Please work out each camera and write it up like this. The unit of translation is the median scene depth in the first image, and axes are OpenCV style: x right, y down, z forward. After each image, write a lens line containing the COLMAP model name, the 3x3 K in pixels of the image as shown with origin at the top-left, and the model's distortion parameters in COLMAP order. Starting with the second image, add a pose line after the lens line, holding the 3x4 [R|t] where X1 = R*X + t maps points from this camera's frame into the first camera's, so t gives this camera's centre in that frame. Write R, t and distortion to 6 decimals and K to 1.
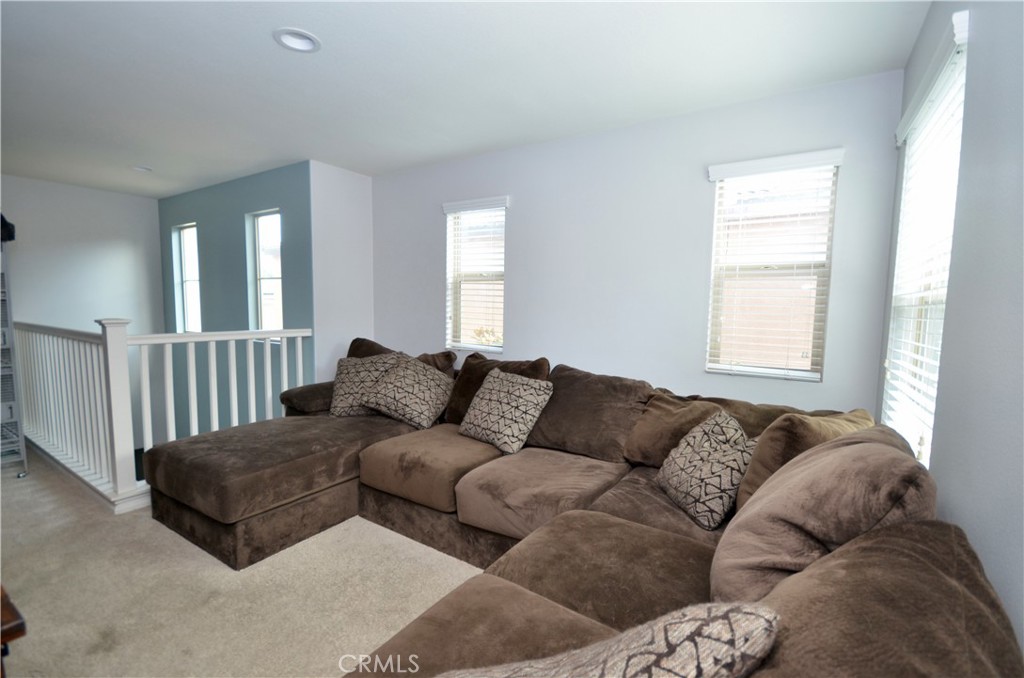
lens RADIAL K [[449.7, 0, 512.0], [0, 449.7, 339.0], [0, 0, 1]] dist [-0.001918, 0.000084]
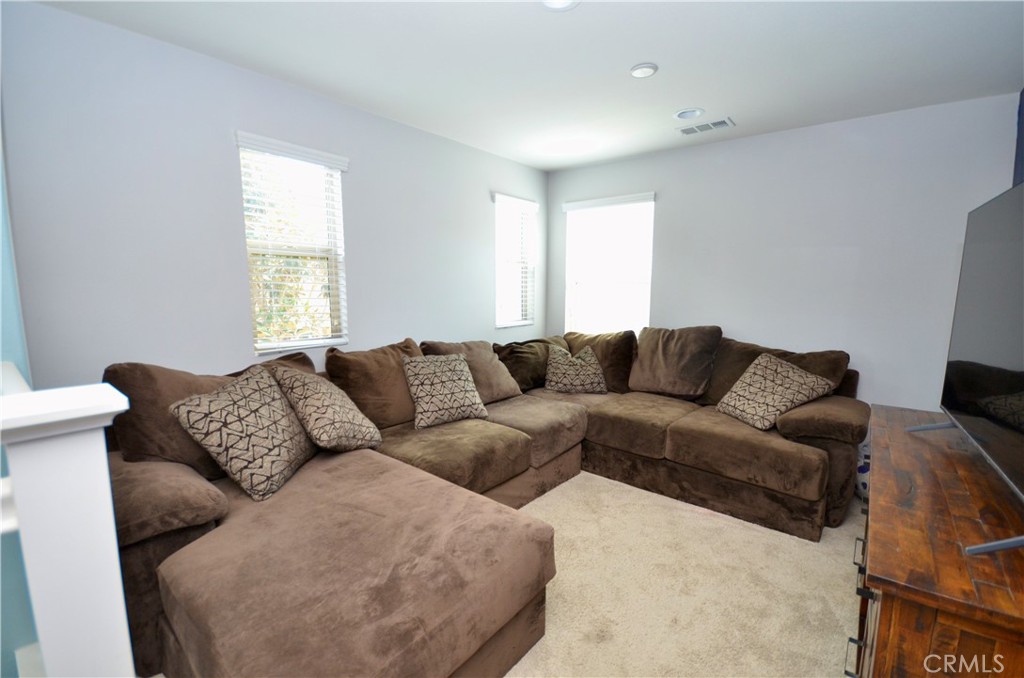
lens RADIAL K [[451.4, 0, 512.0], [0, 451.4, 339.0], [0, 0, 1]] dist [-0.001699, -0.000491]
pose [[0.109691, -0.132224, 0.985132, -0.871495], [0.074044, 0.989446, 0.124559, -0.063846], [-0.991204, 0.059280, 0.118324, 0.618148]]
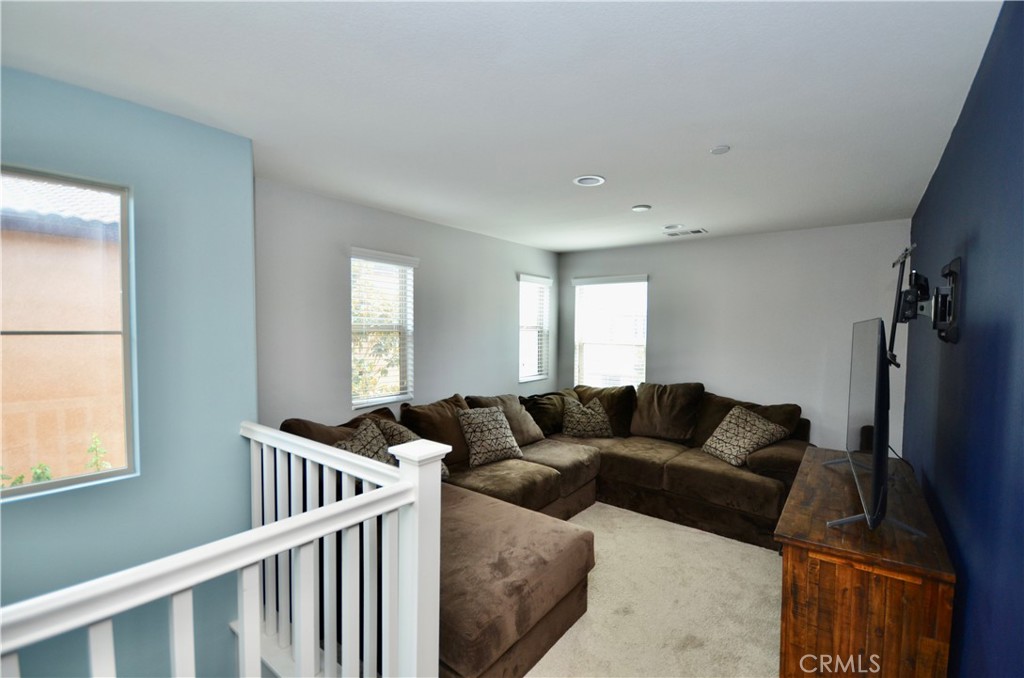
lens RADIAL K [[449.7, 0, 512.0], [0, 449.7, 339.0], [0, 0, 1]] dist [-0.001918, 0.000084]
pose [[0.084956, -0.041691, 0.995512, -1.129984], [0.070834, 0.996849, 0.035702, -0.141441], [-0.993864, 0.067483, 0.087642, 0.690087]]
